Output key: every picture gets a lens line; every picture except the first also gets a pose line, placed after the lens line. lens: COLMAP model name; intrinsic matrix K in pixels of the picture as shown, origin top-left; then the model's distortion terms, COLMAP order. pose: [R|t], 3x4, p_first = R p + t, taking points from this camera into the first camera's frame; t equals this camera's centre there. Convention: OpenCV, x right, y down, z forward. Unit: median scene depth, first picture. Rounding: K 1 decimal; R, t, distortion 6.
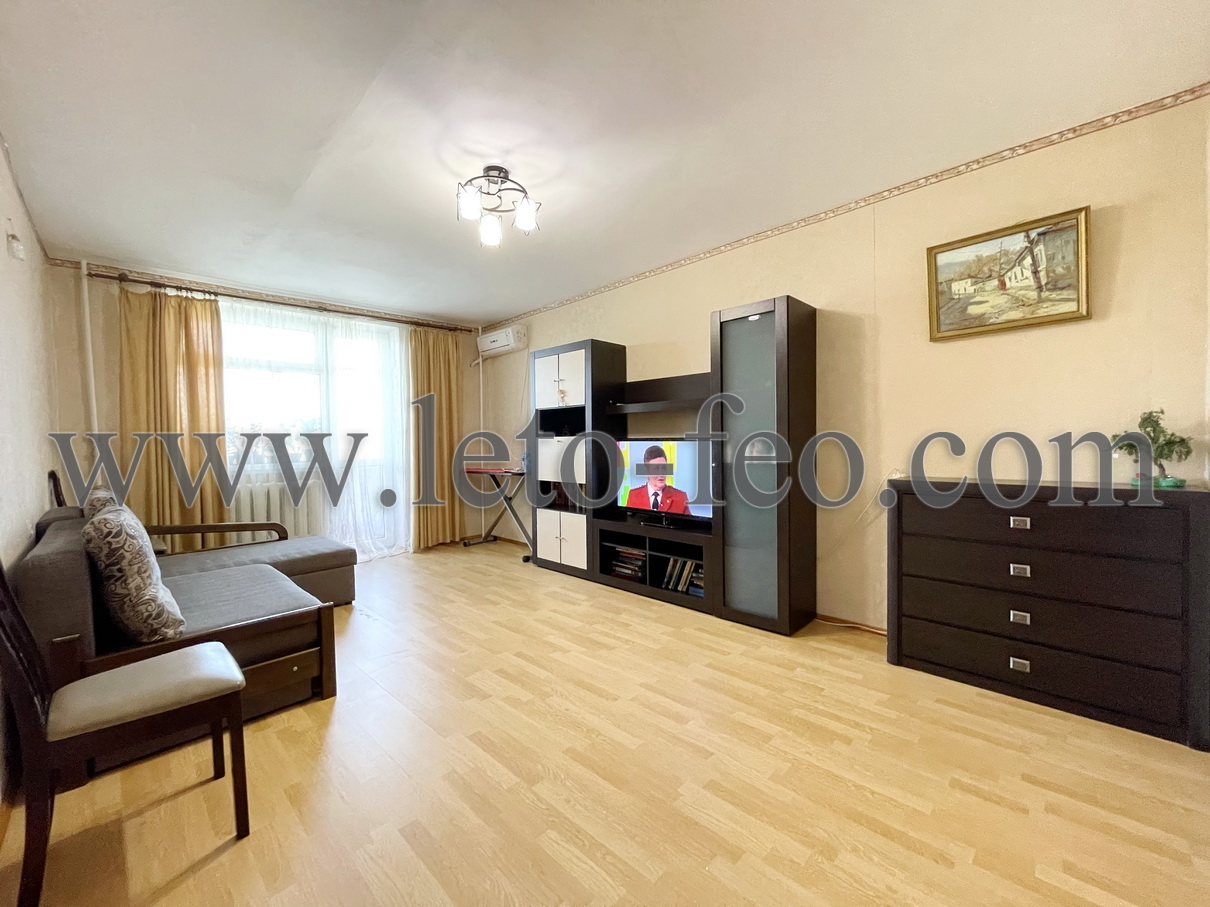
lens RADIAL K [[488.6, 0, 599.7], [0, 488.6, 454.0], [0, 0, 1]] dist [-0.001334, -0.000935]
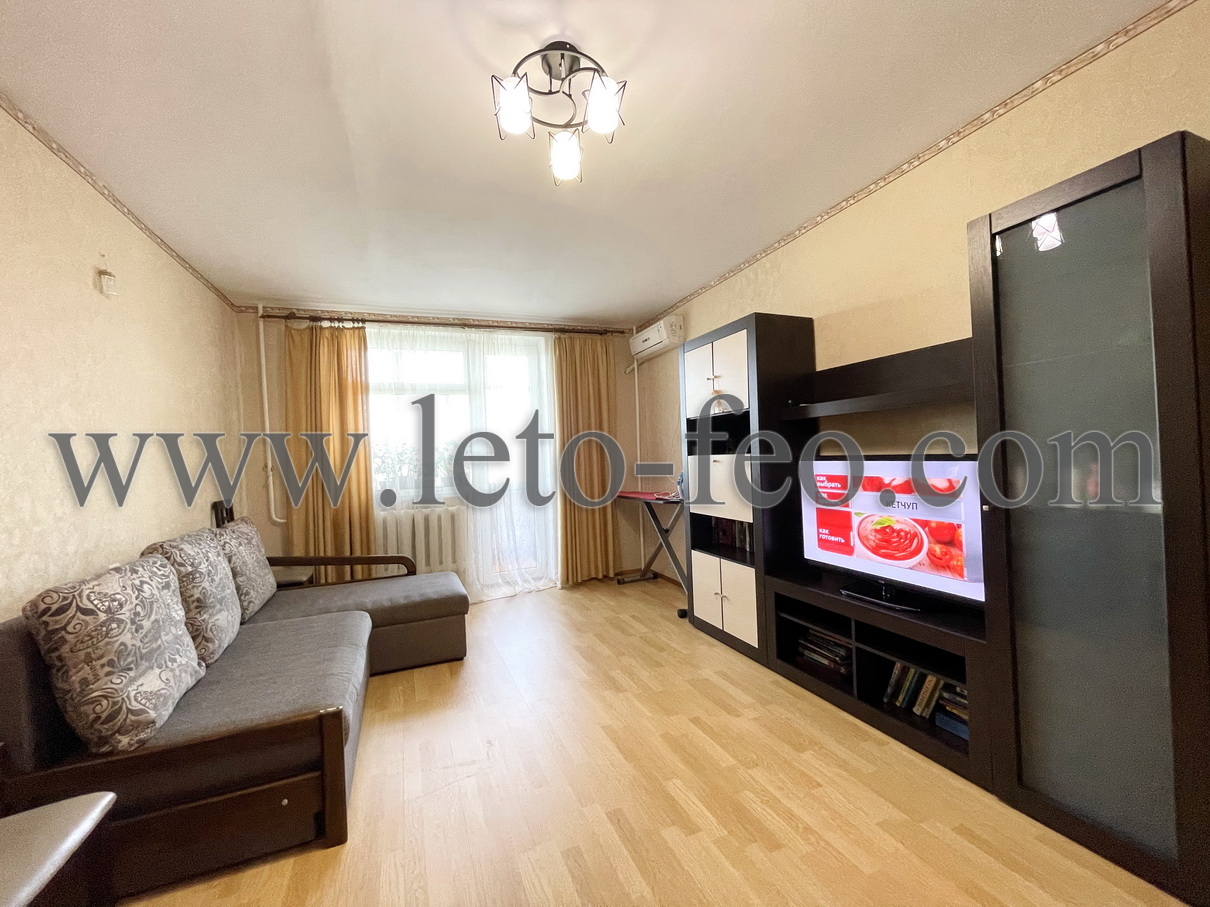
lens RADIAL K [[488.6, 0, 599.7], [0, 488.6, 454.0], [0, 0, 1]] dist [-0.001334, -0.000935]
pose [[0.917632, -0.025113, -0.396637, 0.054674], [0.016572, 0.999551, -0.024947, -0.025066], [0.397085, 0.016319, 0.917637, 0.309251]]
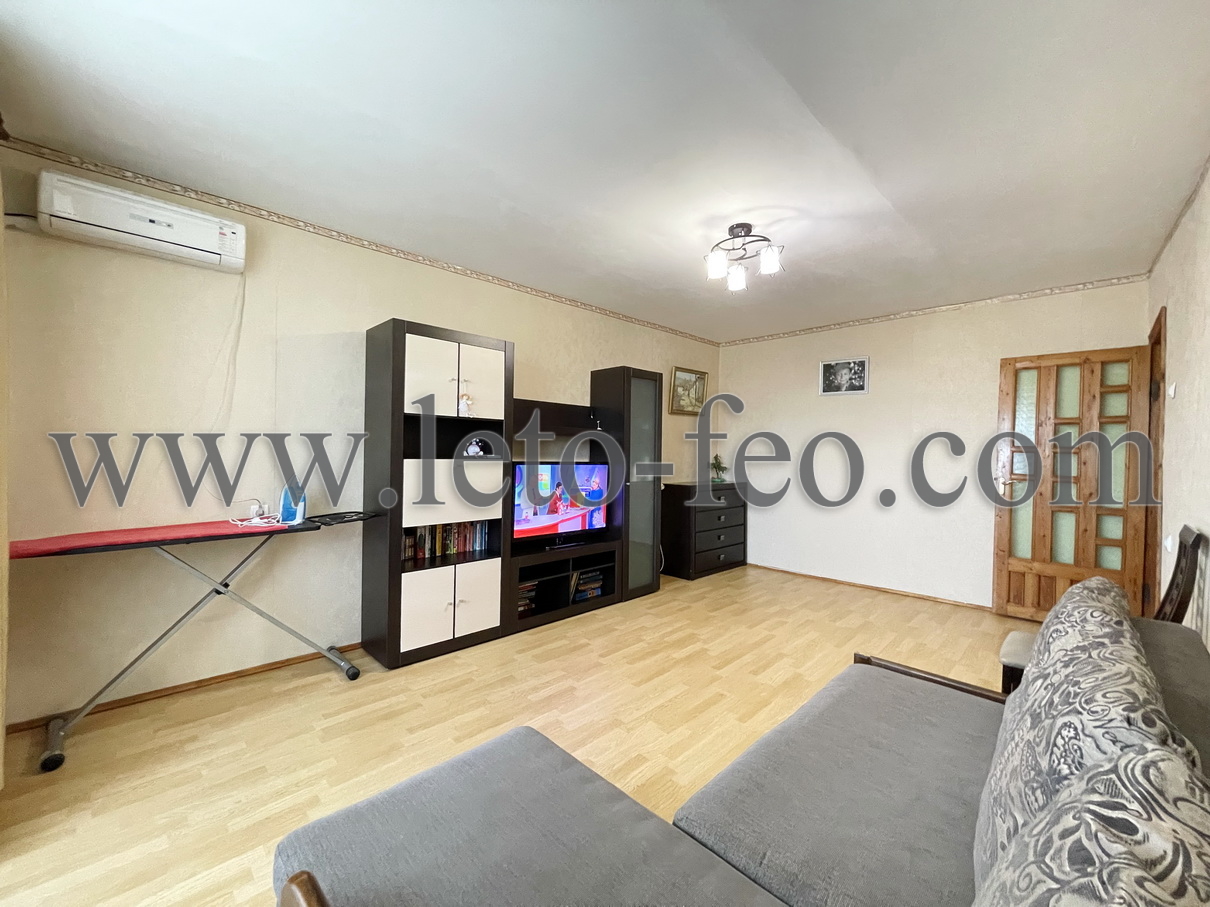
lens RADIAL K [[488.6, 0, 599.7], [0, 488.6, 454.0], [0, 0, 1]] dist [-0.001334, -0.000935]
pose [[0.012888, 0.007226, 0.999891, -0.929849], [0.006988, 0.999949, -0.007317, -0.042163], [-0.999893, 0.007082, 0.012837, 0.921911]]
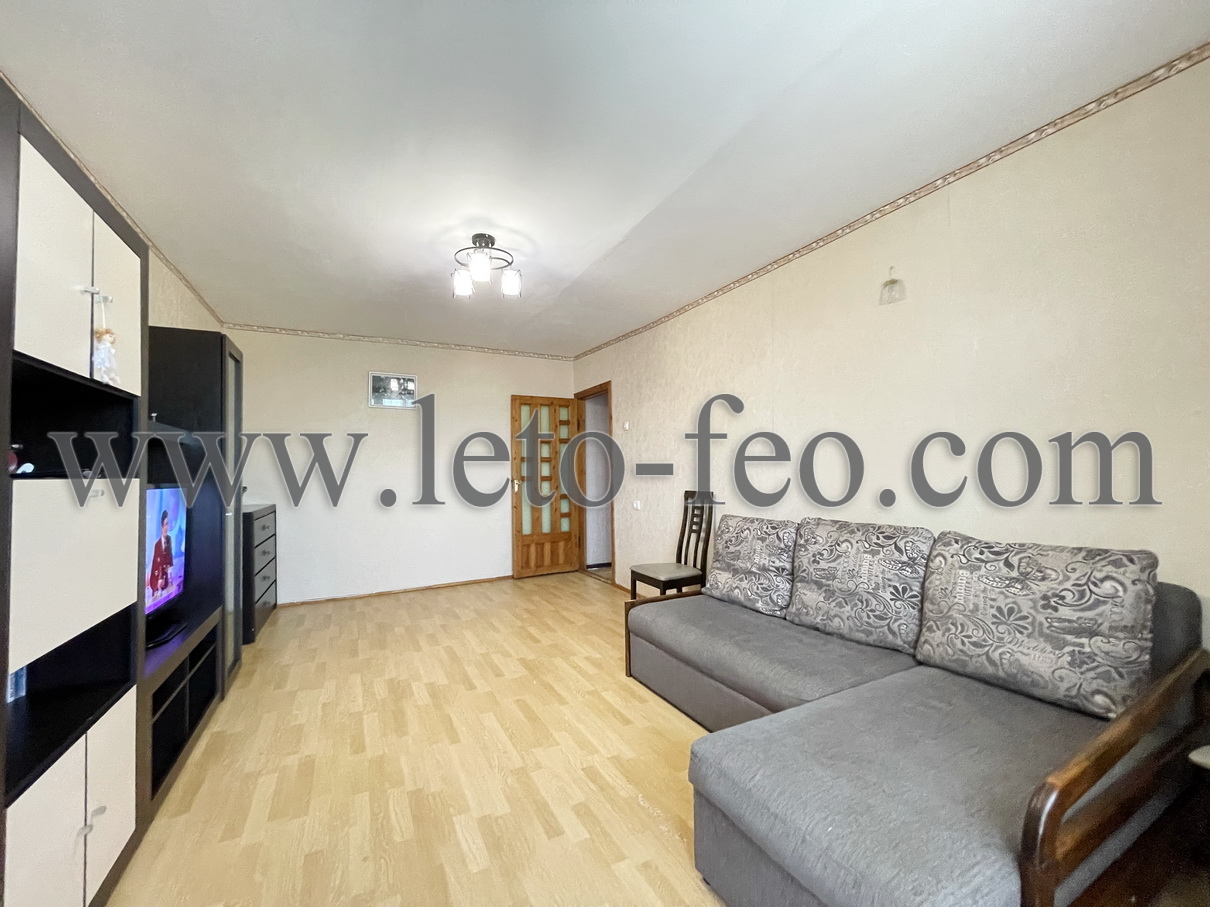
lens RADIAL K [[488.6, 0, 599.7], [0, 488.6, 454.0], [0, 0, 1]] dist [-0.001334, -0.000935]
pose [[-0.949454, 0.040092, 0.311334, -0.561285], [0.037562, 0.999195, -0.014122, -0.040127], [-0.311650, -0.001714, -0.950196, 1.398977]]
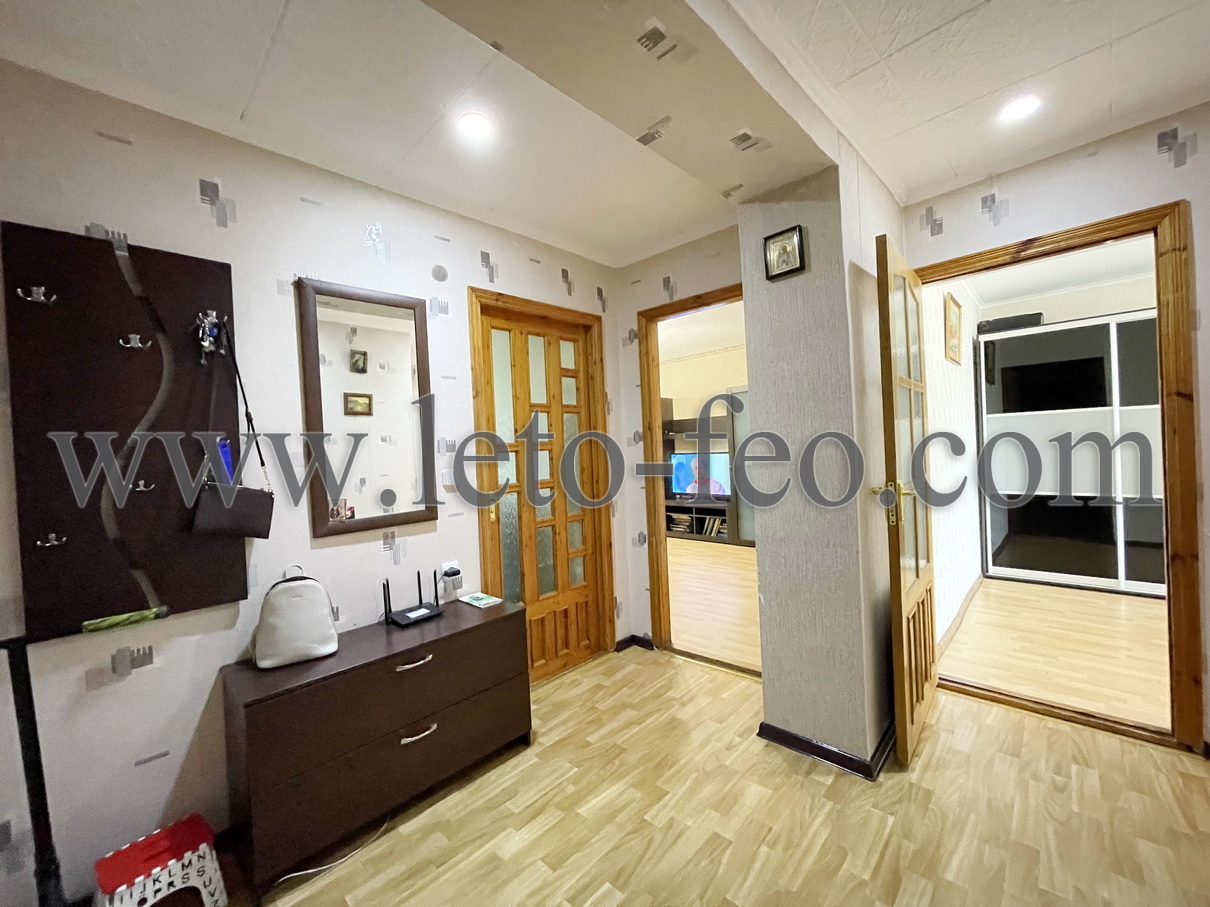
lens RADIAL K [[488.6, 0, 599.7], [0, 488.6, 454.0], [0, 0, 1]] dist [-0.001334, -0.000935]
pose [[0.999335, -0.034575, 0.011574, -0.265819], [0.034769, 0.999251, -0.016989, -0.009203], [-0.010978, 0.017380, 0.999789, -0.816621]]
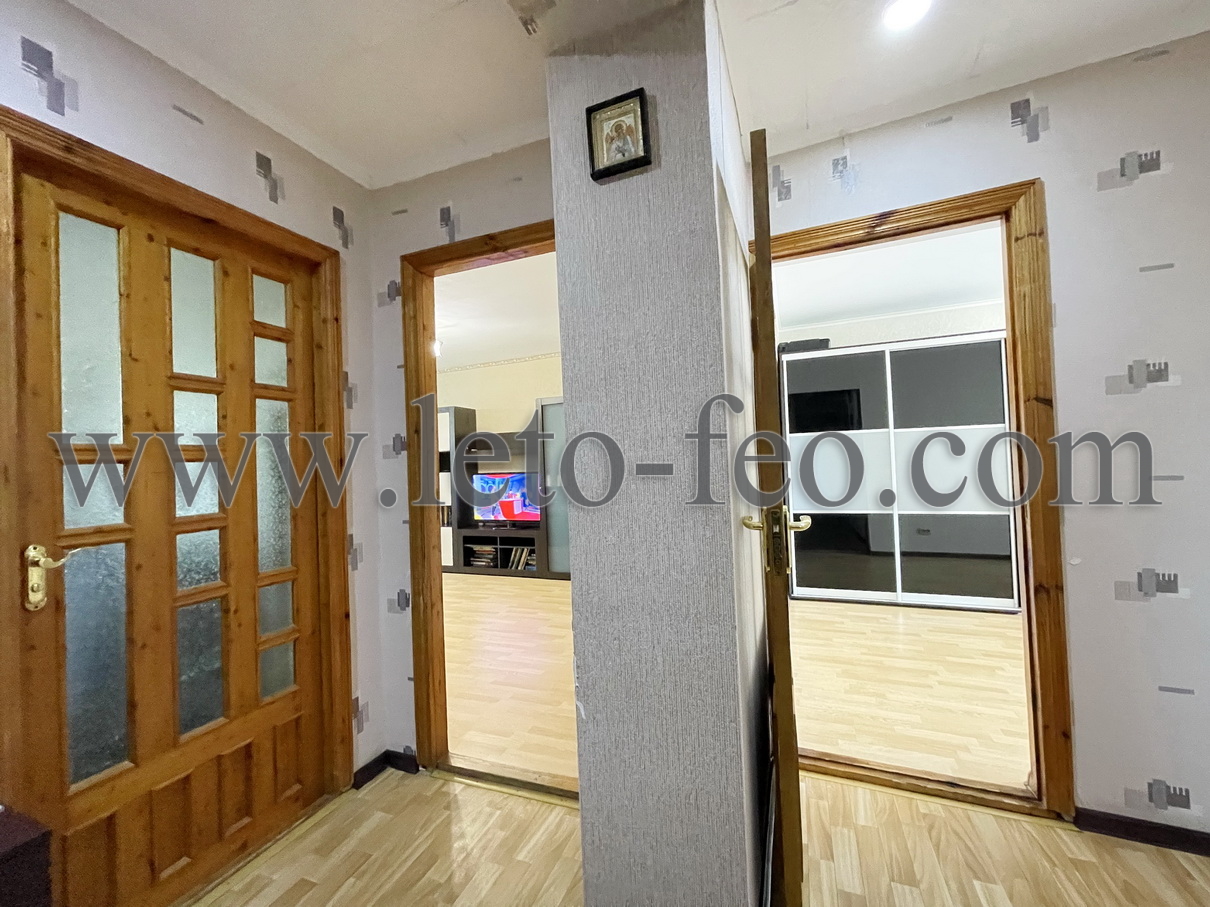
lens RADIAL K [[488.6, 0, 599.7], [0, 488.6, 454.0], [0, 0, 1]] dist [-0.001334, -0.000935]
pose [[0.924955, -0.016526, 0.379717, -0.187523], [0.037980, 0.998073, -0.049079, -0.003218], [-0.378174, 0.059818, 0.923800, -0.566190]]
